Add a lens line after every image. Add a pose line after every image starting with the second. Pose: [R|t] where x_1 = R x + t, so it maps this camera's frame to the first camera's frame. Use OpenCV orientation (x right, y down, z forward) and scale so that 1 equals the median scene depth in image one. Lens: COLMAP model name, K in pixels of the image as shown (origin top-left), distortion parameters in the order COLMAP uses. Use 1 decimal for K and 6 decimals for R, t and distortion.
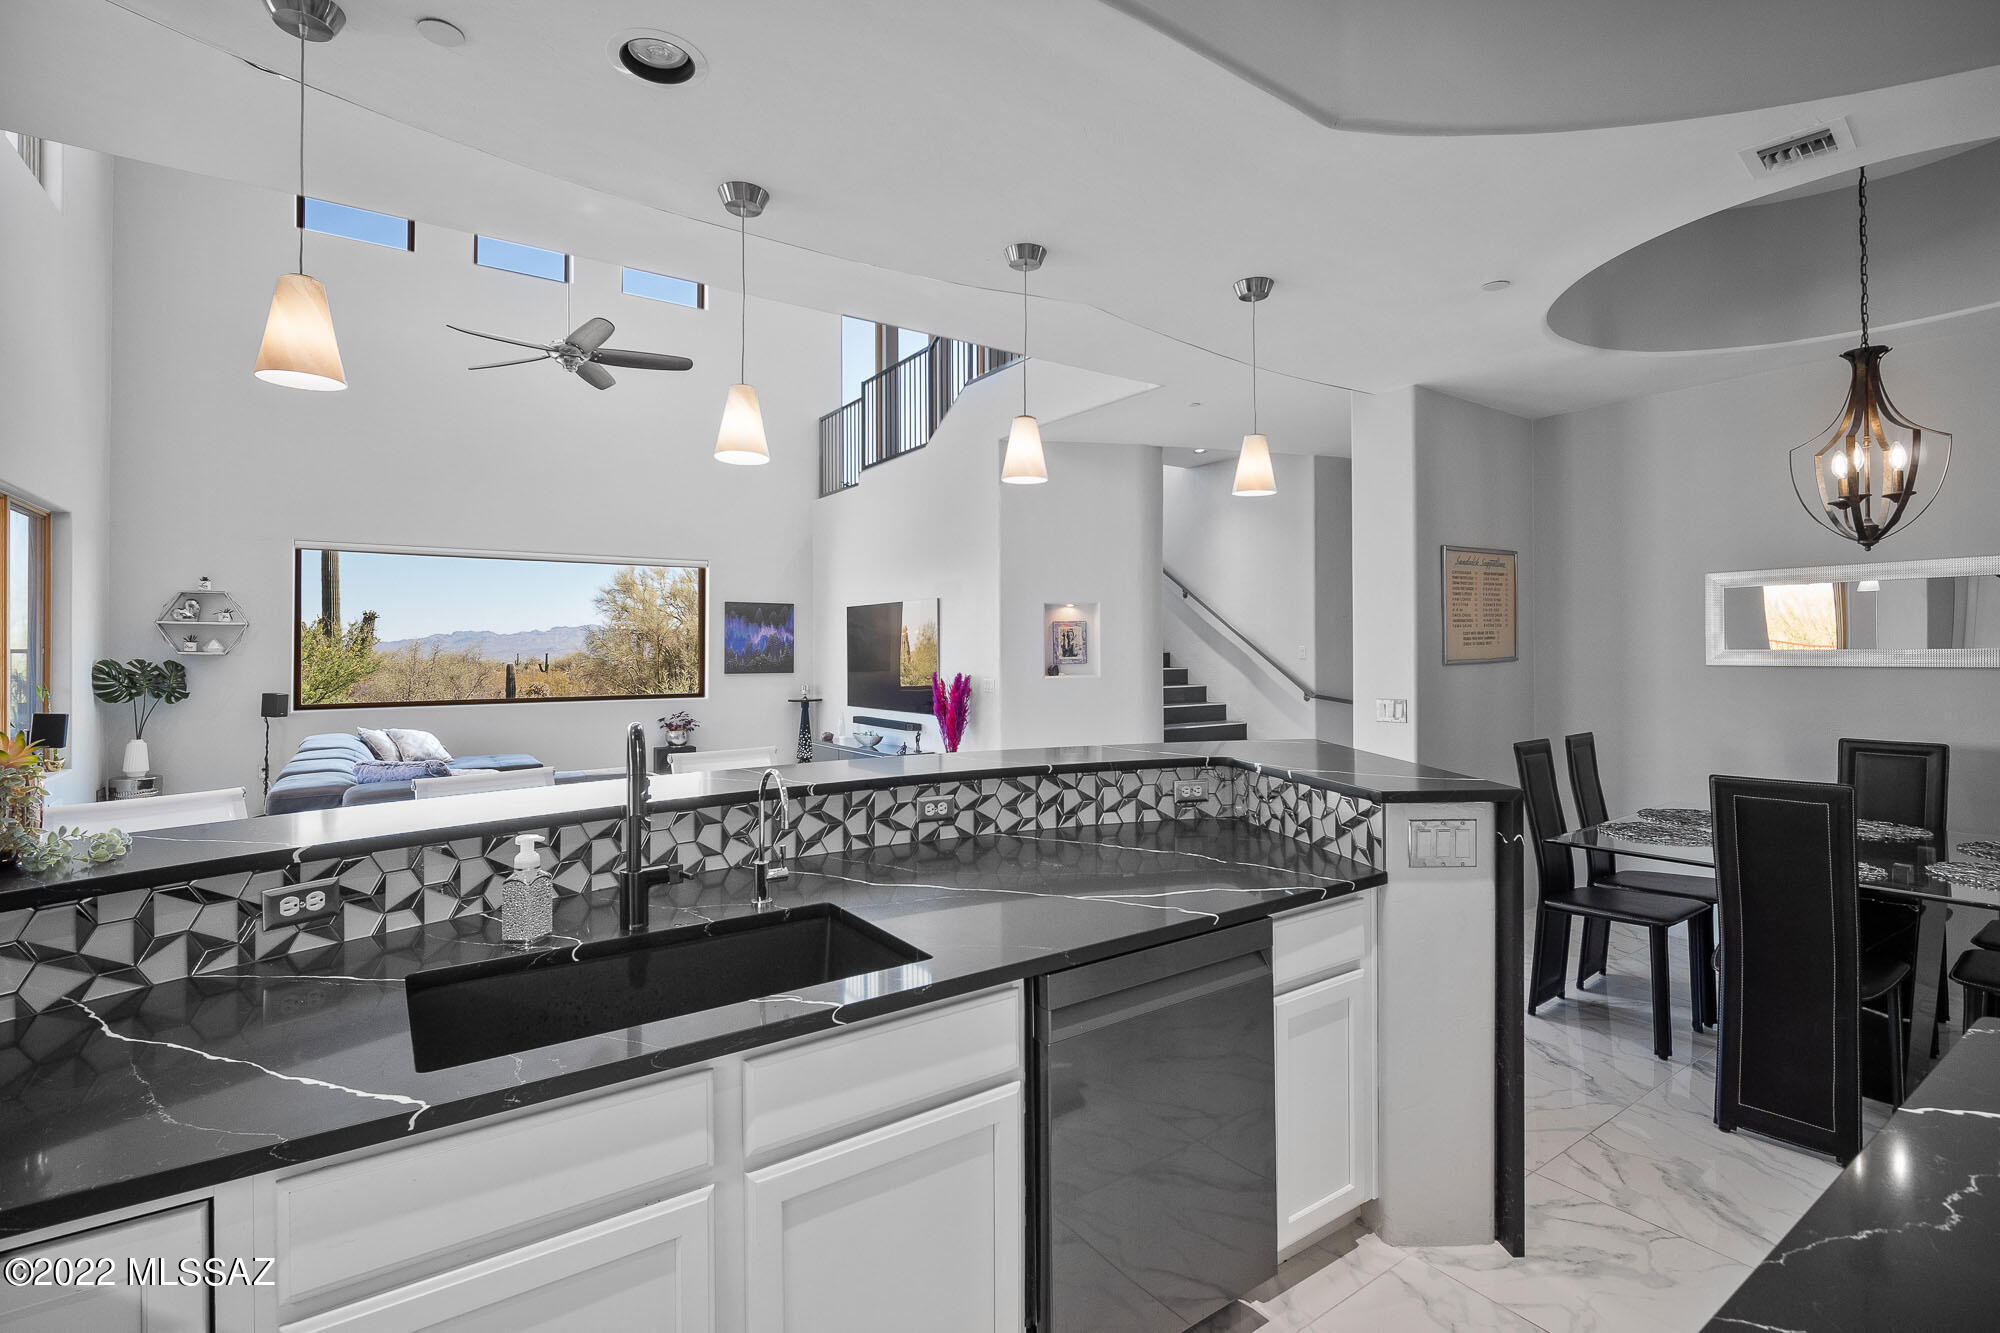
lens RADIAL K [[920.6, 0, 998.6], [0, 920.6, 653.7], [0, 0, 1]] dist [-0.004334, -0.000387]
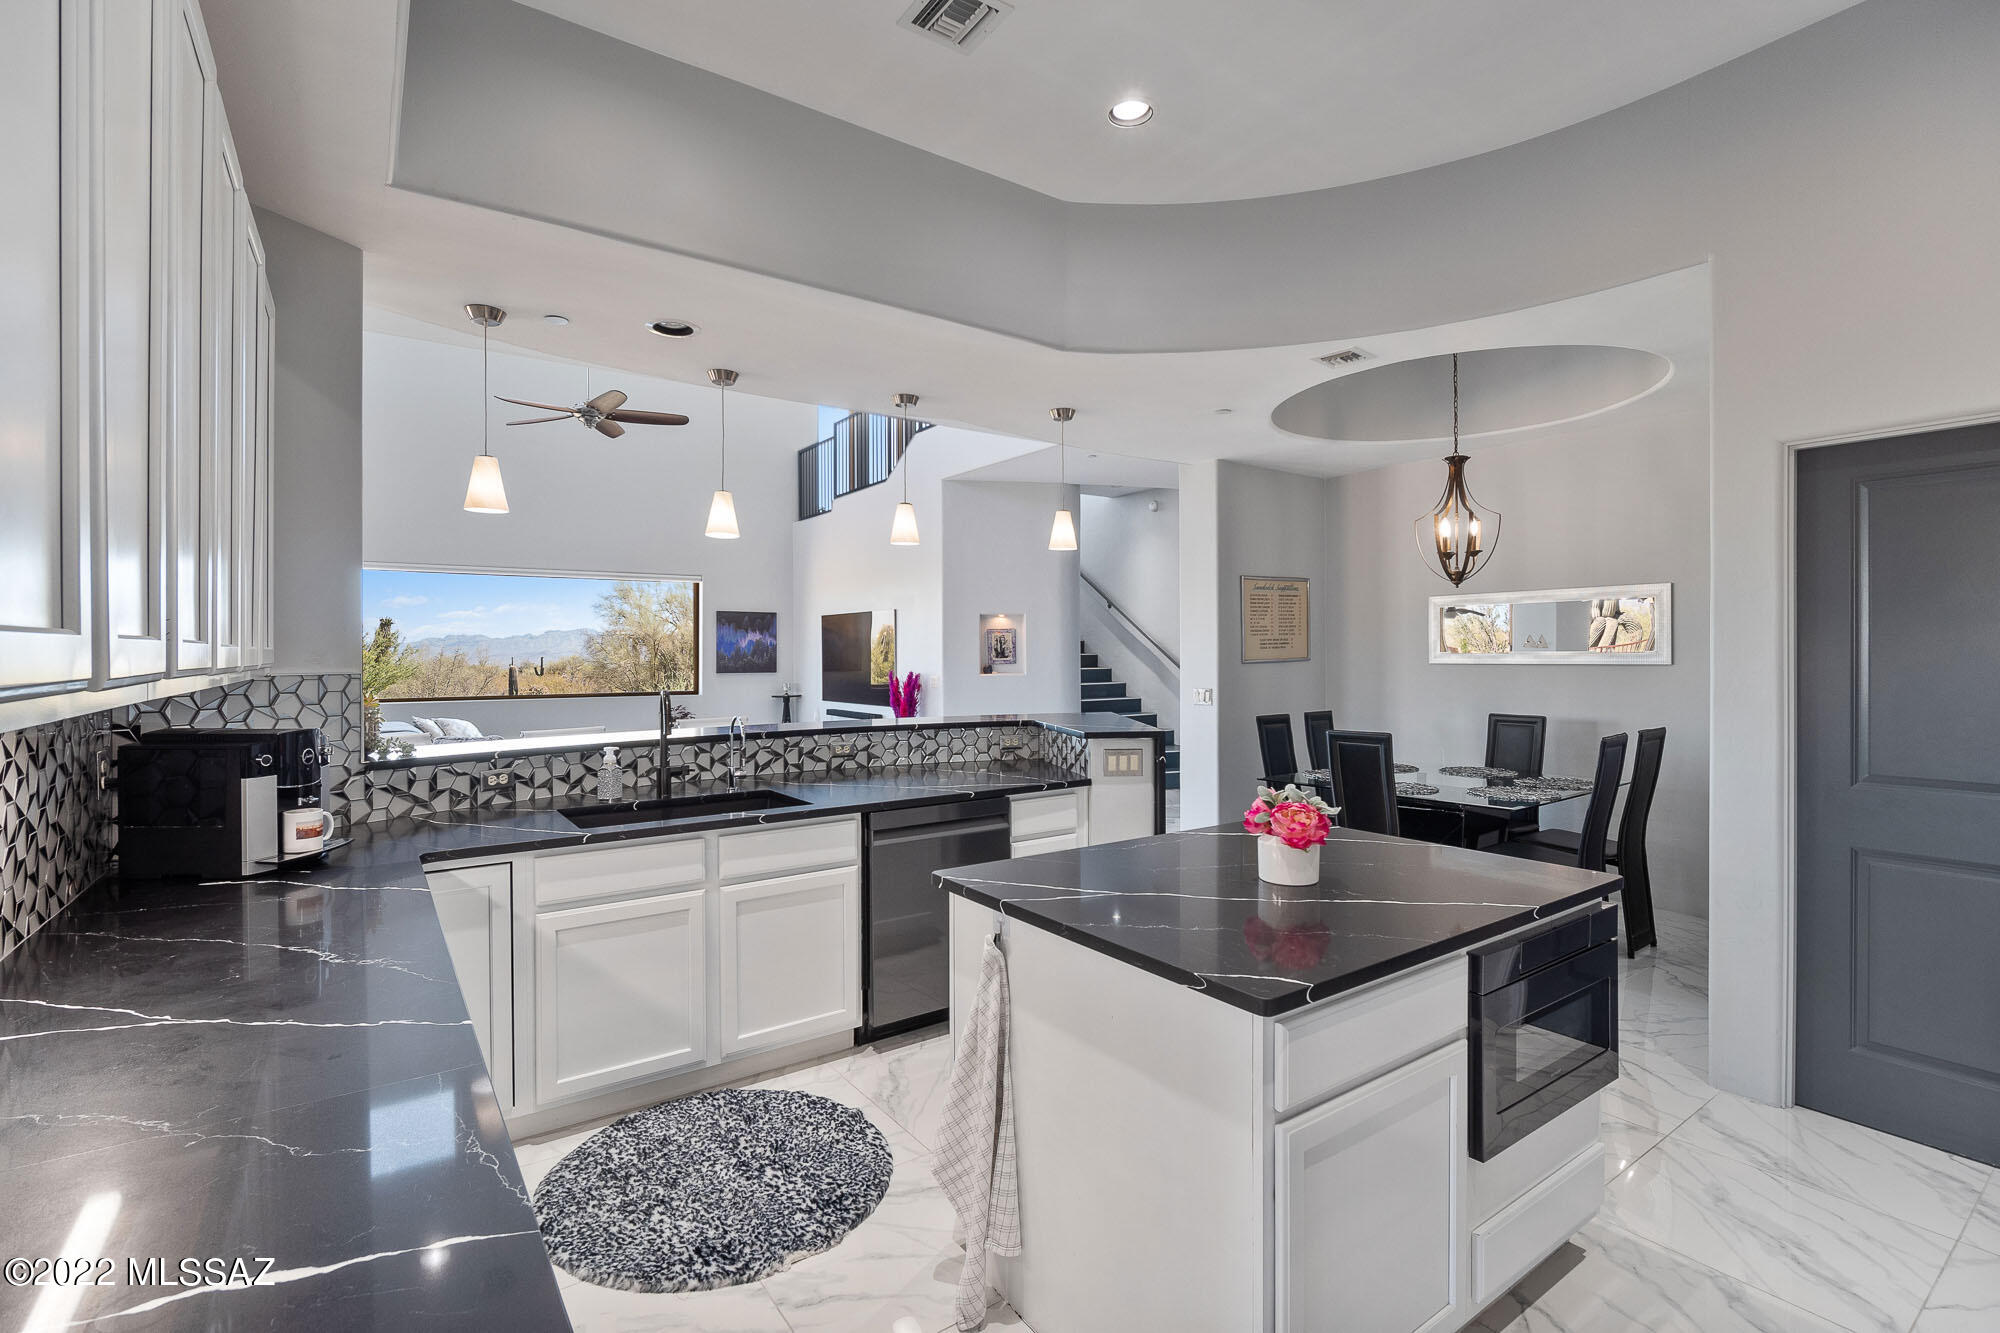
lens RADIAL K [[920.6, 0, 1003.8], [0, 920.6, 660.0], [0, 0, 1]] dist [-0.004334, -0.000387]
pose [[0.999936, -0.000563, 0.011273, 0.141867], [0.000522, 0.999993, 0.003632, 0.002667], [-0.011275, -0.003626, 0.999930, -0.451265]]
